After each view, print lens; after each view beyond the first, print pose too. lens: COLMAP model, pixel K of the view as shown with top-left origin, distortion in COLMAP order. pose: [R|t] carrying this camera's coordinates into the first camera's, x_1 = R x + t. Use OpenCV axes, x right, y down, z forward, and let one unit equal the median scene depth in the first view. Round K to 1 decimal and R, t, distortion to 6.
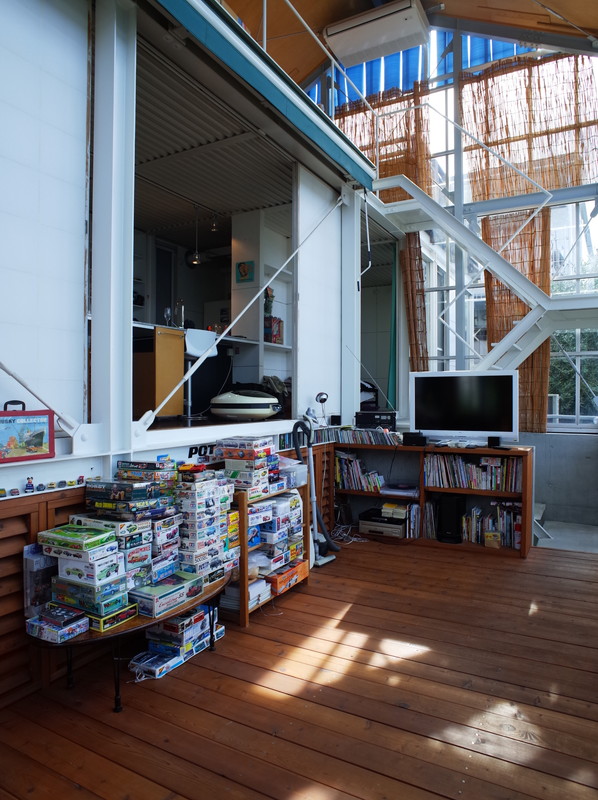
lens RADIAL K [[529.6, 0, 307.6], [0, 529.6, 401.1], [0, 0, 1]] dist [-0.009008, 0.004022]
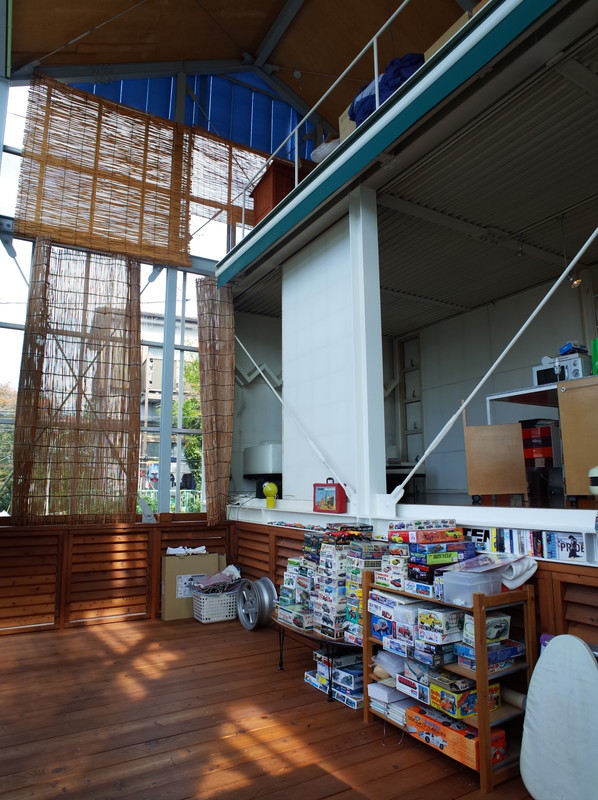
lens RADIAL K [[529.6, 0, 307.6], [0, 529.6, 400.1], [0, 0, 1]] dist [-0.009008, 0.004022]
pose [[-0.515214, -0.131226, -0.846956, 0.873369], [0.007157, 0.987516, -0.157358, 0.017513], [0.857031, -0.087135, -0.507843, 1.579063]]
